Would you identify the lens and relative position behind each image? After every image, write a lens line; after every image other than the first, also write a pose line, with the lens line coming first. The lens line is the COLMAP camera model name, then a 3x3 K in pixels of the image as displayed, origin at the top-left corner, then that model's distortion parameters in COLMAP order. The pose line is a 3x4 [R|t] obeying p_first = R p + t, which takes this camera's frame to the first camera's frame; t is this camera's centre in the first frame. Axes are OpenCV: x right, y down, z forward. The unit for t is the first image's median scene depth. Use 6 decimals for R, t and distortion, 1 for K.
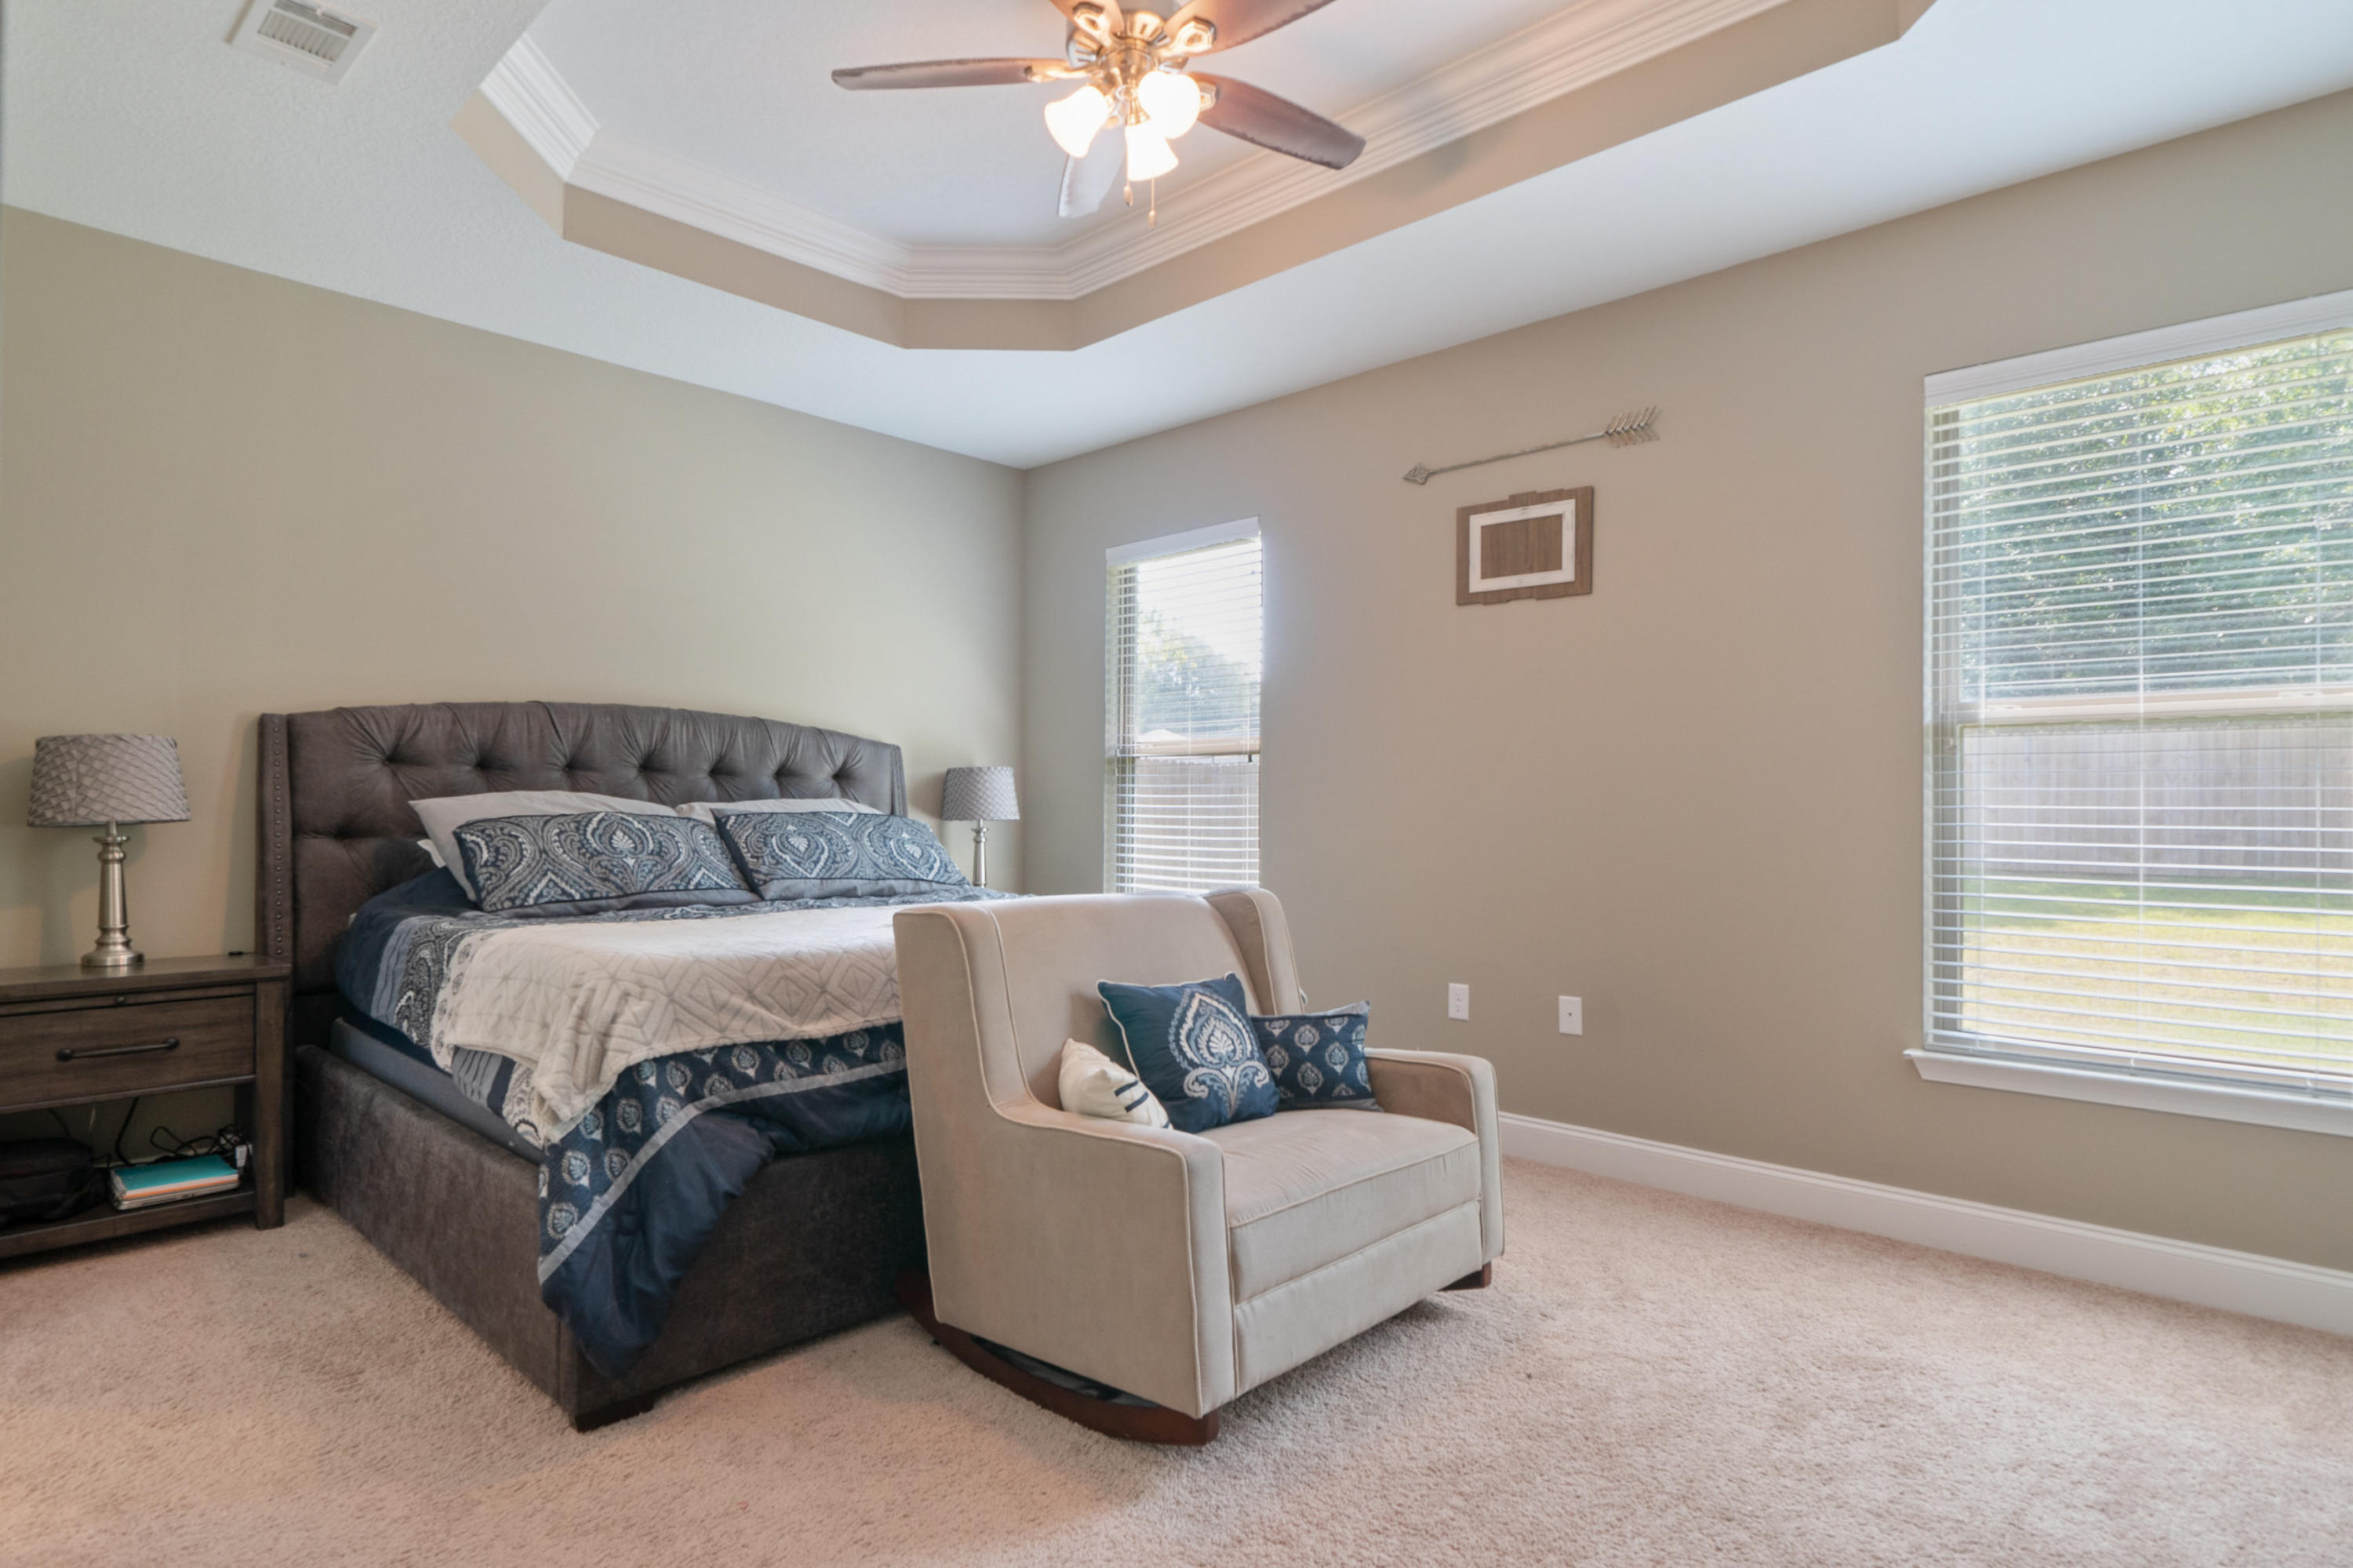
lens RADIAL K [[1234.7, 0, 1183.5], [0, 1234.7, 801.6], [0, 0, 1]] dist [0.000110, -0.003832]
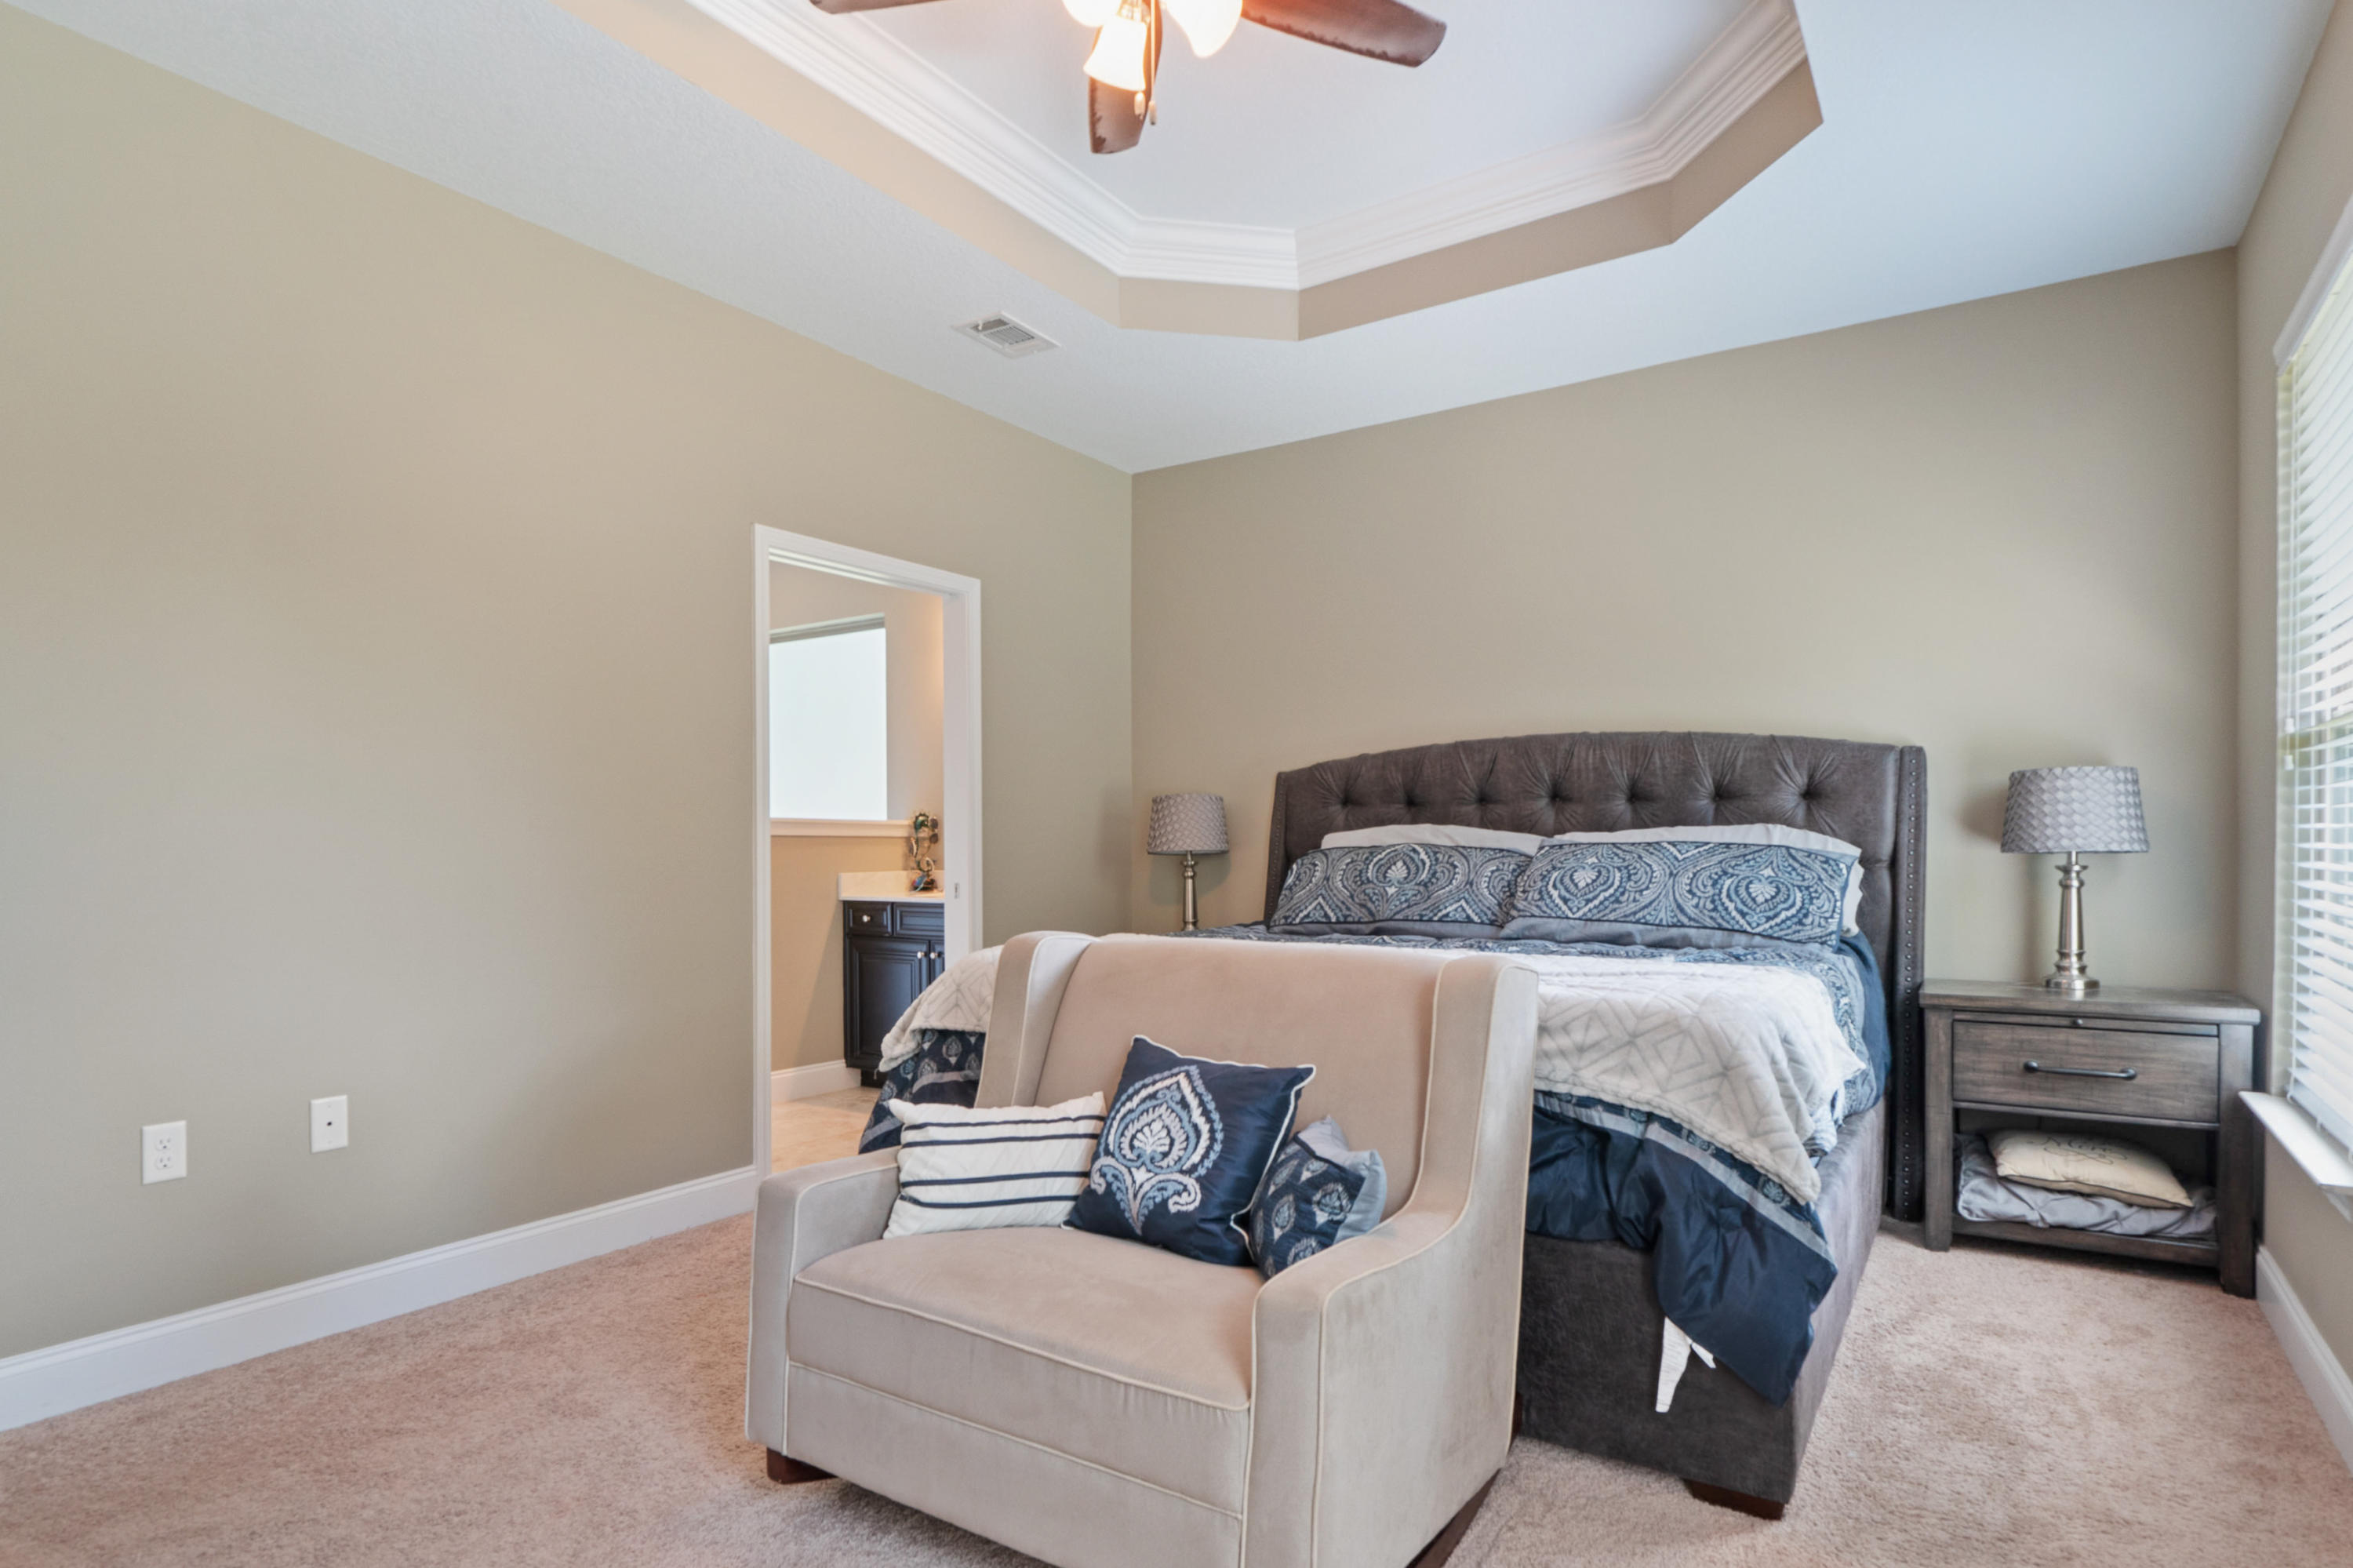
lens RADIAL K [[1234.7, 0, 1146.6], [0, 1234.7, 868.4], [0, 0, 1]] dist [0.000110, -0.003832]
pose [[0.162474, 0.014450, -0.986607, 0.495778], [0.013970, 0.999759, 0.016943, 0.007988], [0.986614, -0.016535, 0.162233, 0.546505]]
